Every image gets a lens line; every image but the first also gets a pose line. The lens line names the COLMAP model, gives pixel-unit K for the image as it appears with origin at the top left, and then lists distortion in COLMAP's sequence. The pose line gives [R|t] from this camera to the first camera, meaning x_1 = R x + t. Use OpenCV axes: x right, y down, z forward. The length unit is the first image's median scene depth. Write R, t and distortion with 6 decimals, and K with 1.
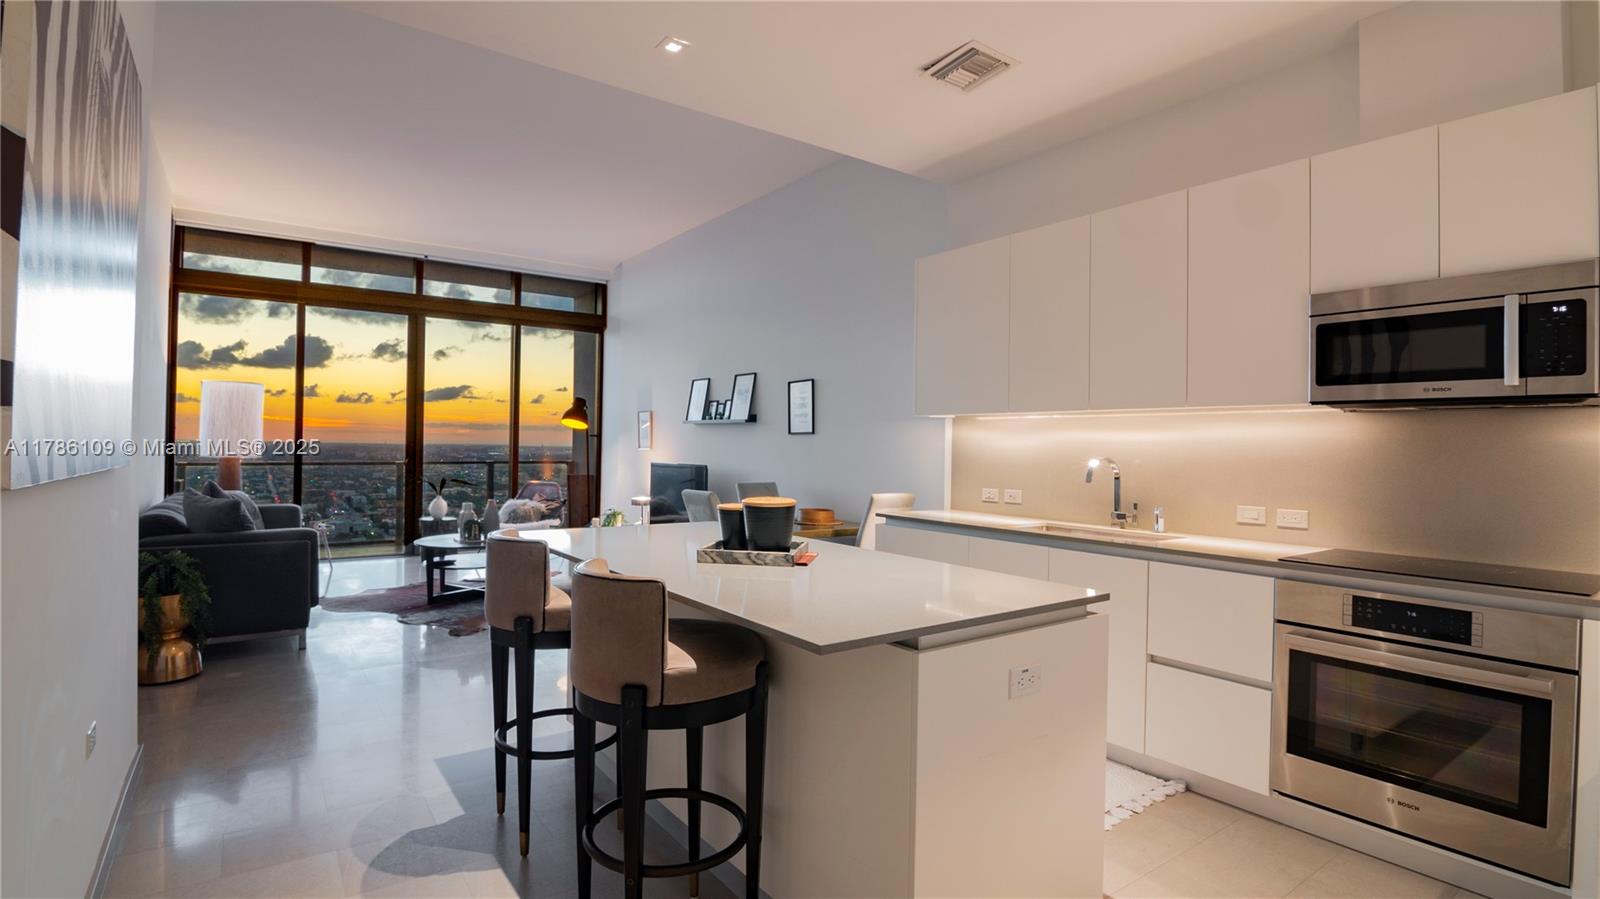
lens RADIAL K [[762.7, 0, 791.9], [0, 762.7, 438.5], [0, 0, 1]] dist [-0.018161, -0.003296]
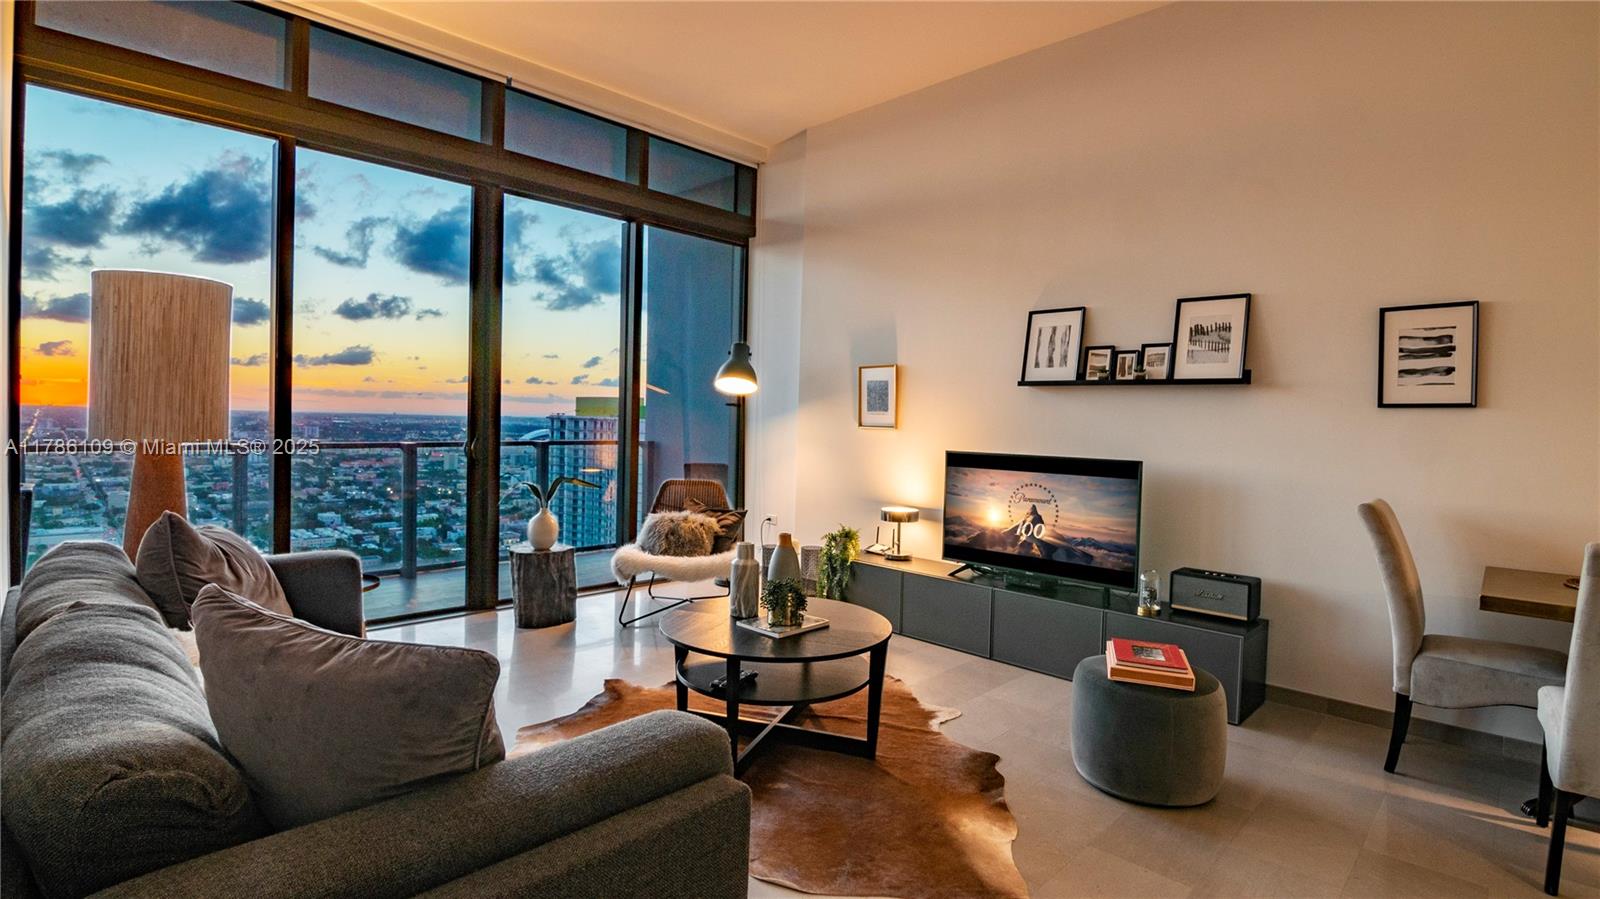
lens RADIAL K [[762.7, 0, 787.0], [0, 762.7, 445.8], [0, 0, 1]] dist [-0.018161, -0.003296]
pose [[0.987004, 0.006035, 0.160583, -0.362360], [-0.013314, 0.998930, 0.044289, 0.002508], [-0.160144, -0.045852, 0.986028, 0.396127]]
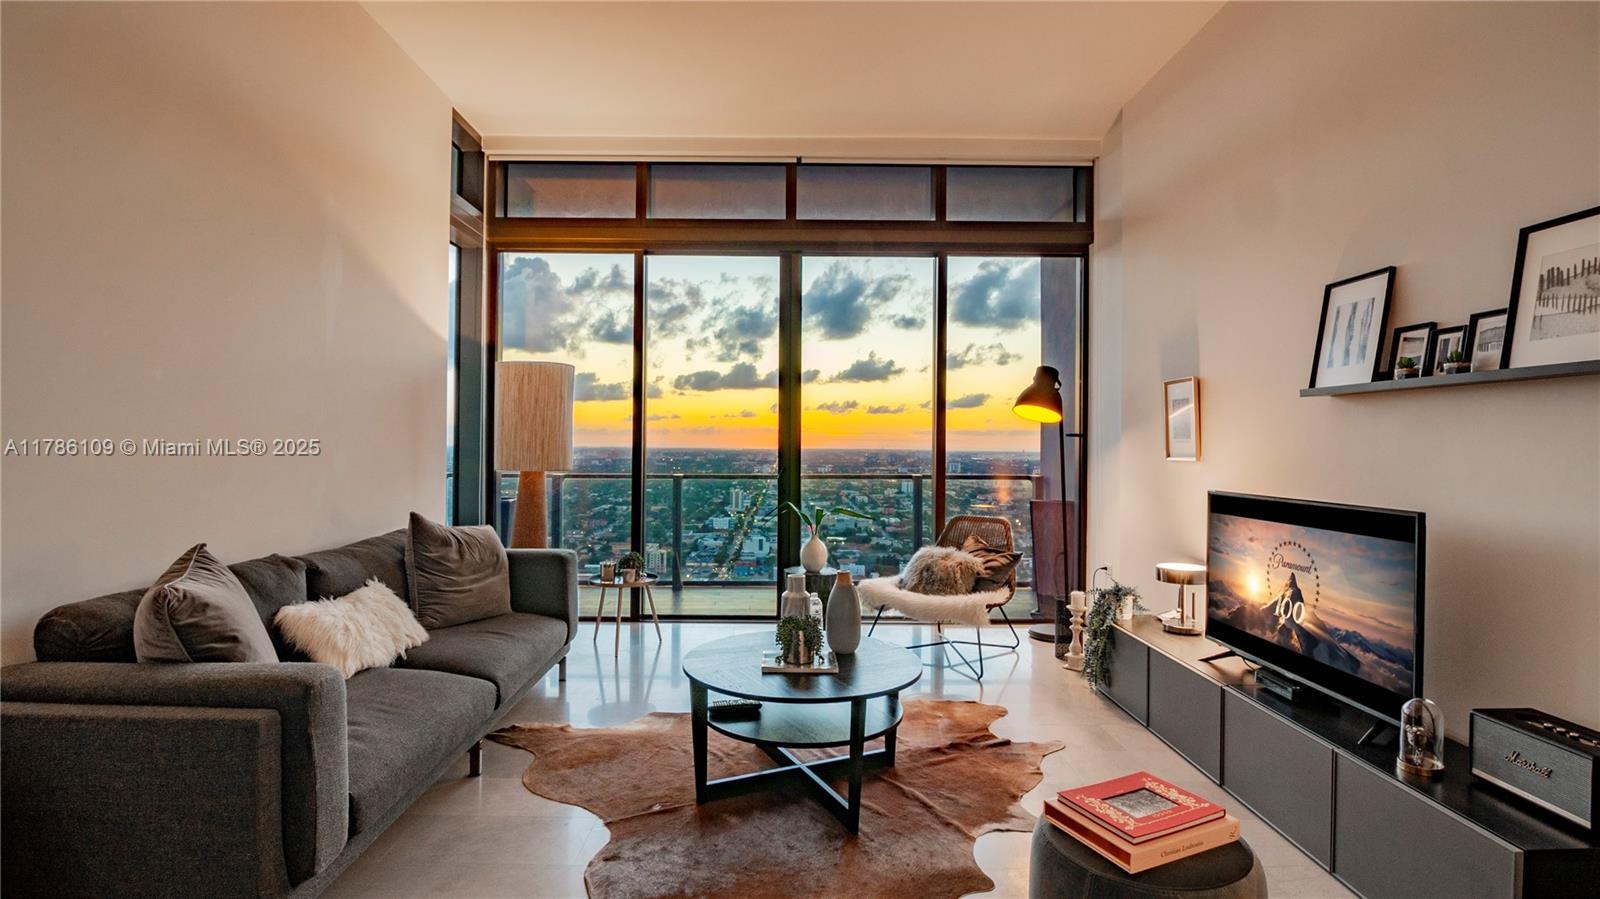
lens RADIAL K [[762.7, 0, 785.7], [0, 762.7, 446.7], [0, 0, 1]] dist [-0.018161, -0.003296]
pose [[0.814616, -0.005502, -0.579974, -0.117567], [0.007333, 0.999973, 0.000813, 0.003750], [0.579954, -0.004915, 0.814634, 0.458759]]
